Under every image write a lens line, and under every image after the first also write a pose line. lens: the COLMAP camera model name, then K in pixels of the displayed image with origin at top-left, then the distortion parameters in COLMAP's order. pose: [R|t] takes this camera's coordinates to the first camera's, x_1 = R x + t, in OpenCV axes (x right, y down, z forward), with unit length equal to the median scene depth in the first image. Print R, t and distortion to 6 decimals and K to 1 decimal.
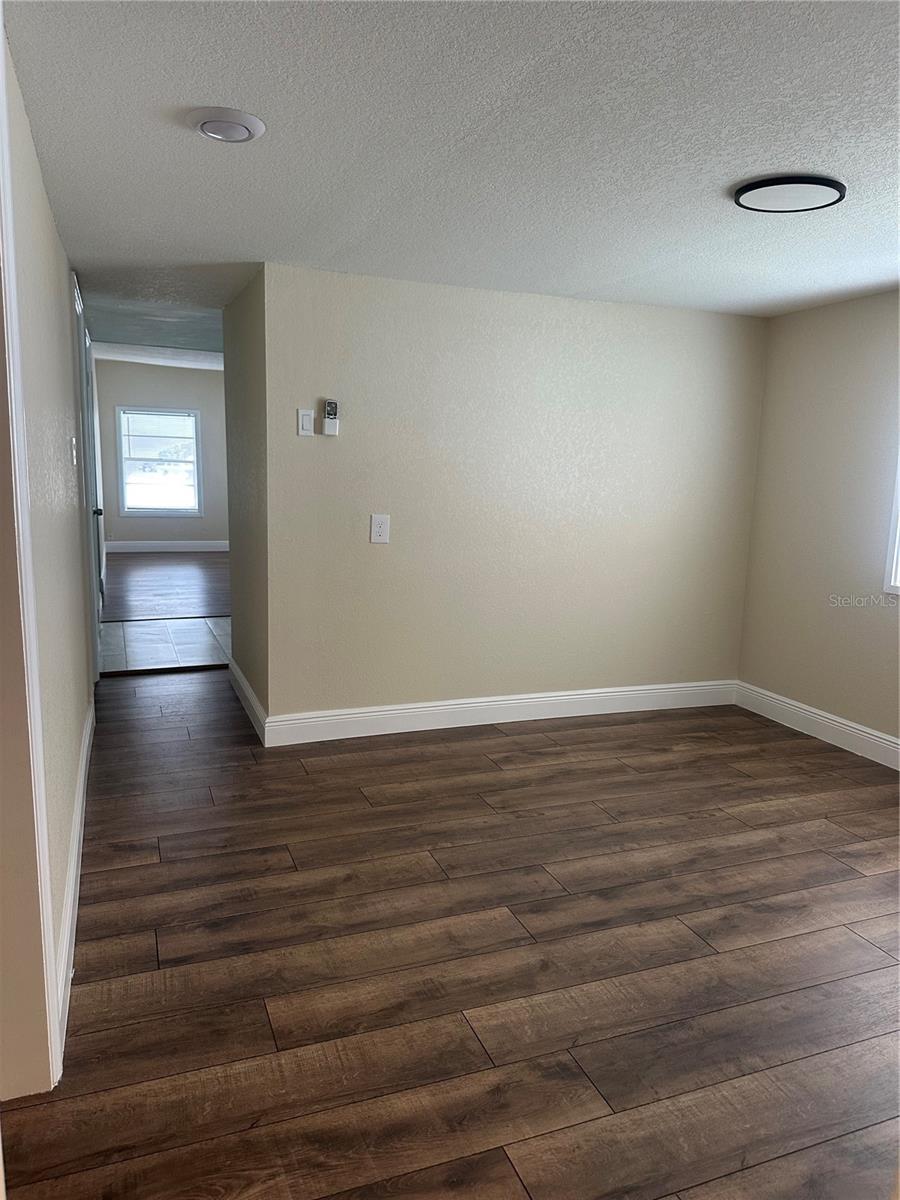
lens RADIAL K [[849.2, 0, 450.0], [0, 849.2, 600.0], [0, 0, 1]] dist [0.035736, -0.044240]
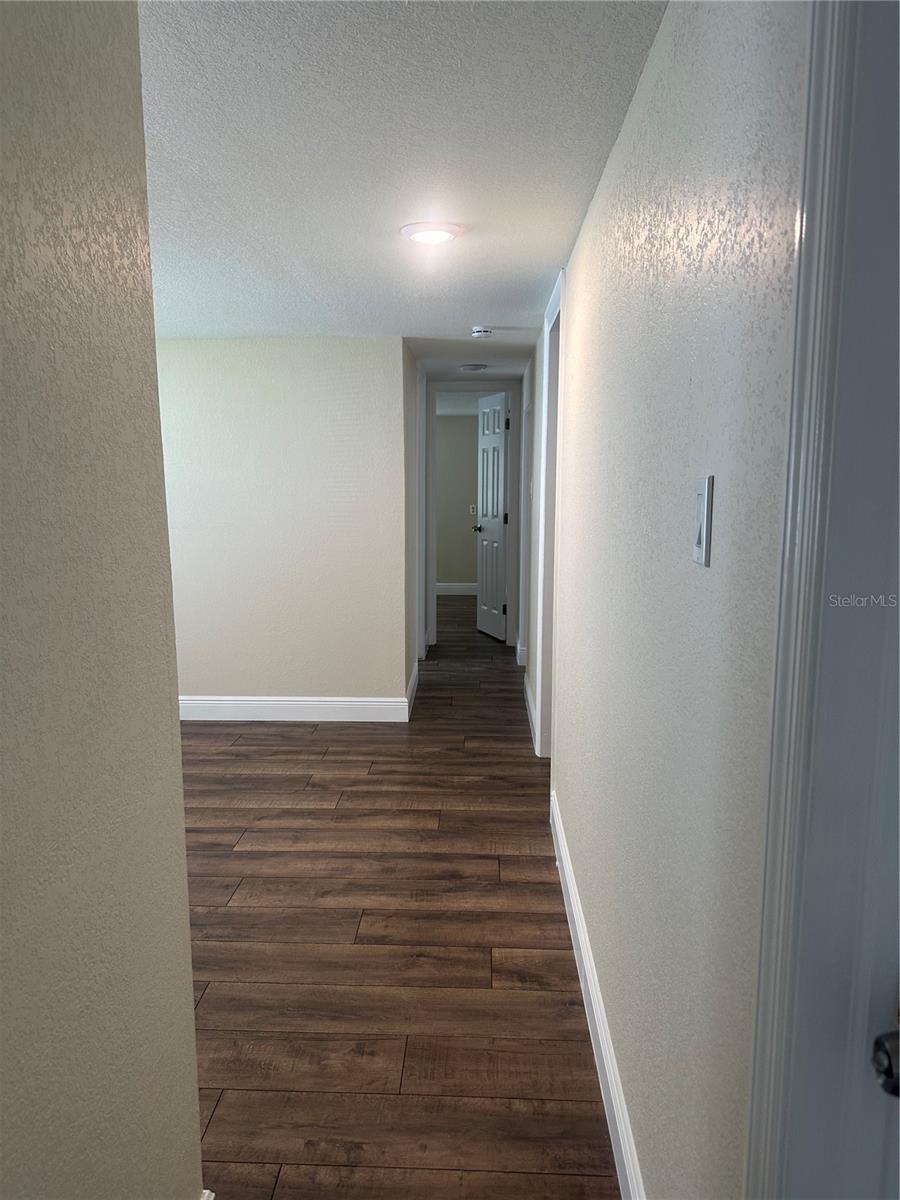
lens RADIAL K [[838.2, 0, 444.1], [0, 838.2, 595.5], [0, 0, 1]] dist [0.177773, -0.371029]
pose [[-0.914048, -0.079939, 0.397650, -0.742296], [0.044074, 0.955006, 0.293294, -0.375629], [-0.403204, 0.285611, -0.869398, 2.025789]]
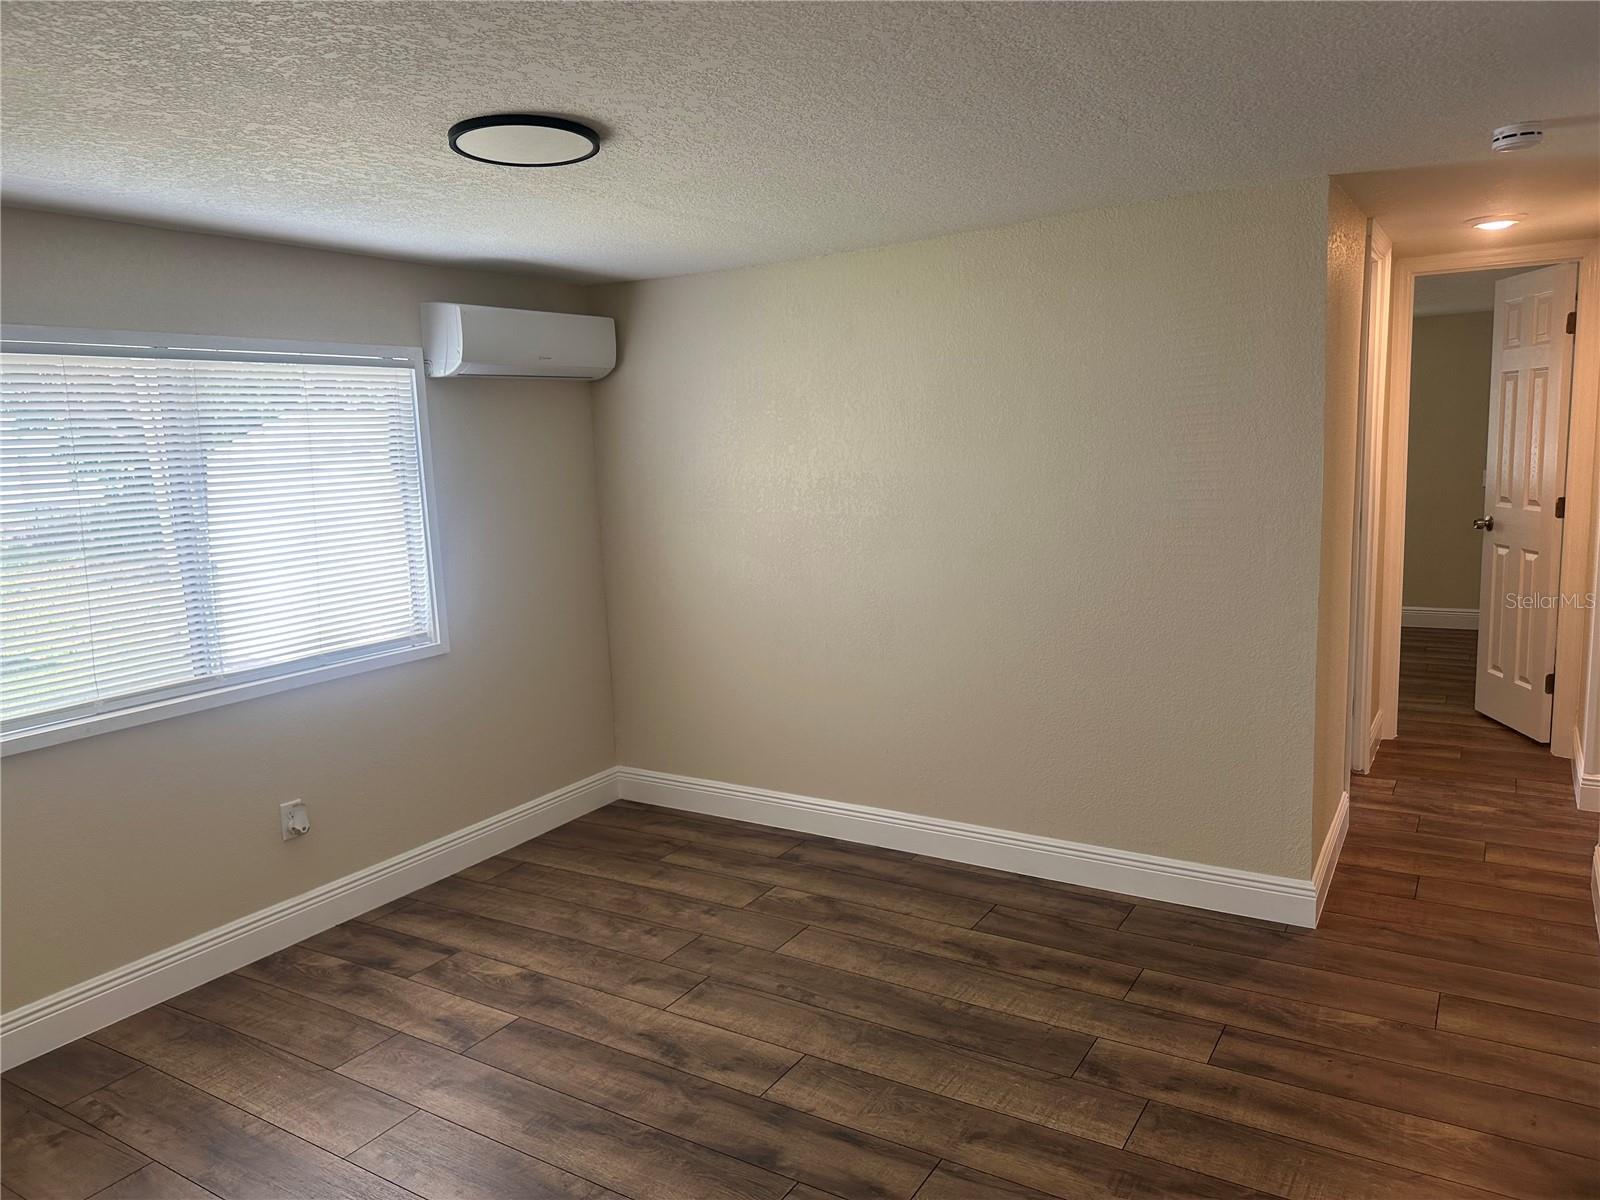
lens RADIAL K [[1132.3, 0, 799.0], [0, 1132.3, 591.7], [0, 0, 1]] dist [0.035736, -0.044240]
pose [[-0.601864, -0.112435, 0.790644, -0.556613], [0.152663, 0.955583, 0.252102, -0.340306], [-0.783871, 0.272433, -0.557966, 1.541329]]
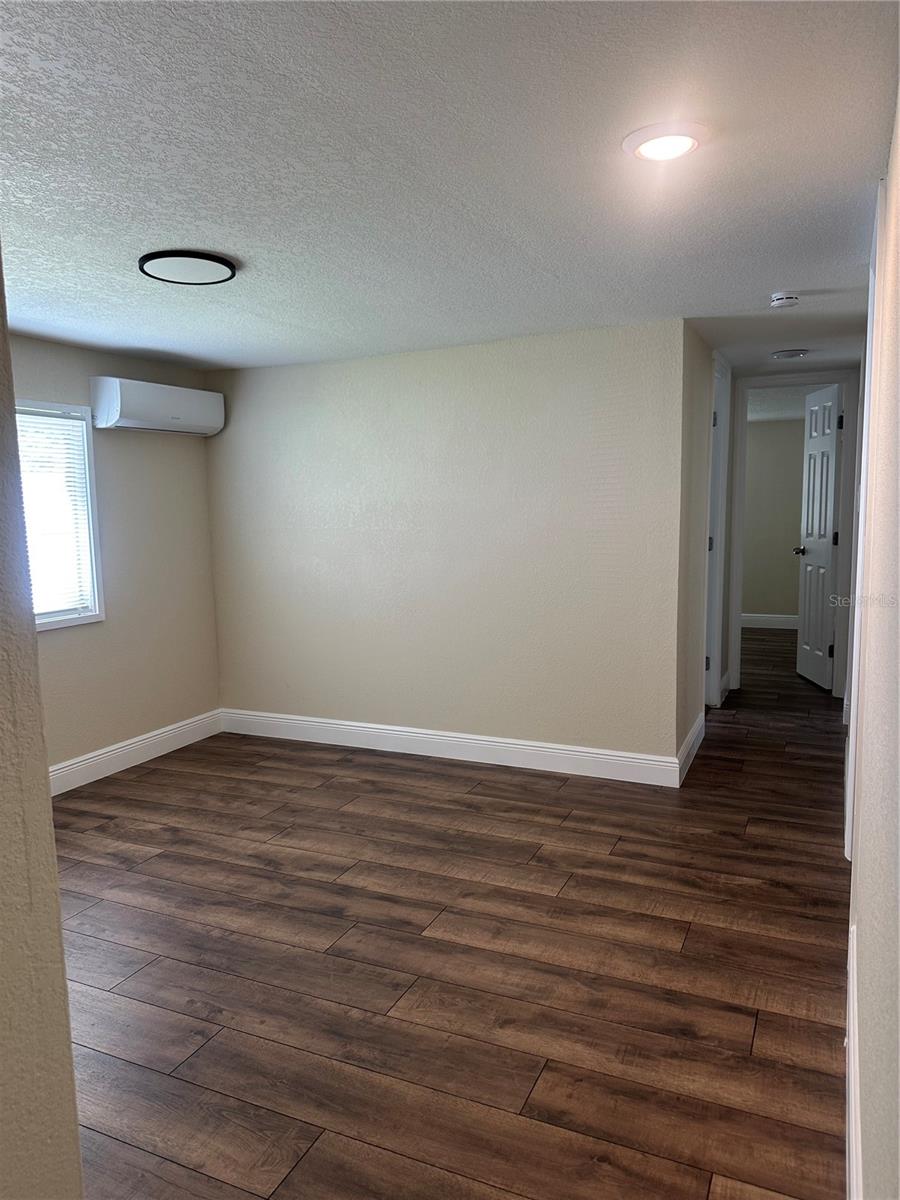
lens RADIAL K [[845.5, 0, 450.0], [0, 845.5, 600.0], [0, 0, 1]] dist [0.110199, -0.169293]
pose [[-0.698761, -0.095515, 0.708950, -0.720722], [0.115046, 0.963141, 0.243155, -0.306987], [-0.706044, 0.251469, -0.662017, 1.712787]]
